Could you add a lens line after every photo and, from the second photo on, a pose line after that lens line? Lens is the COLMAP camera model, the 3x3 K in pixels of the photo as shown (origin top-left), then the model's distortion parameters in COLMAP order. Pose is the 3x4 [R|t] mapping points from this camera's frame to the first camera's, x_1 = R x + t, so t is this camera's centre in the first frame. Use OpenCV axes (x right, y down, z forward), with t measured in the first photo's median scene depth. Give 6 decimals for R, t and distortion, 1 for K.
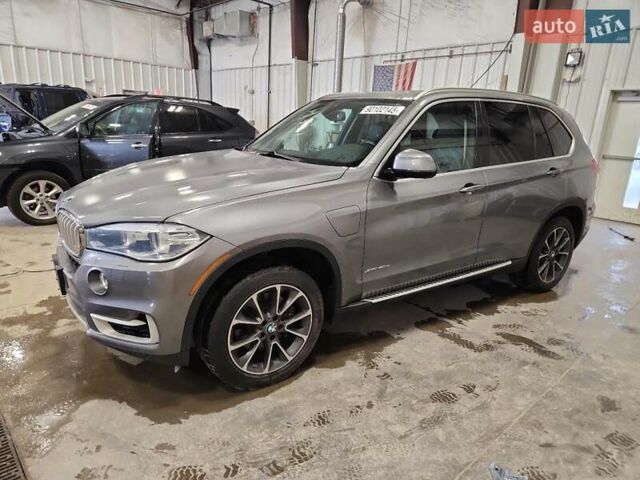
lens RADIAL K [[431.0, 0, 324.2], [0, 431.0, 240.7], [0, 0, 1]] dist [0.017456, -0.001720]
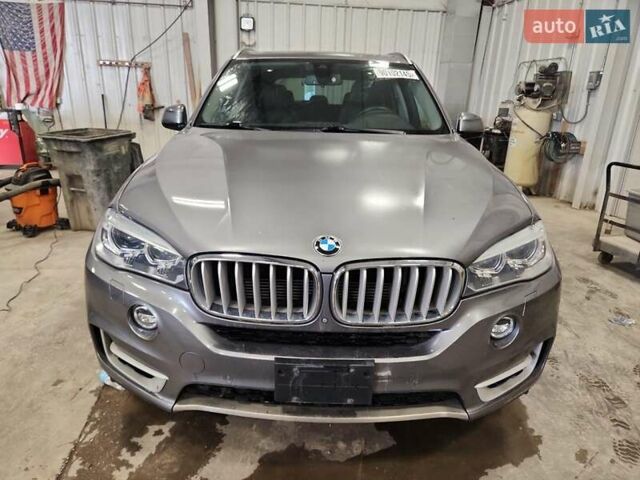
lens RADIAL K [[431.0, 0, 324.2], [0, 431.0, 240.7], [0, 0, 1]] dist [0.017456, -0.001720]
pose [[0.569546, -0.285192, 0.770897, -0.435821], [0.217533, 0.956735, 0.193228, -0.087883], [-0.792652, 0.057643, 0.606943, 0.295410]]
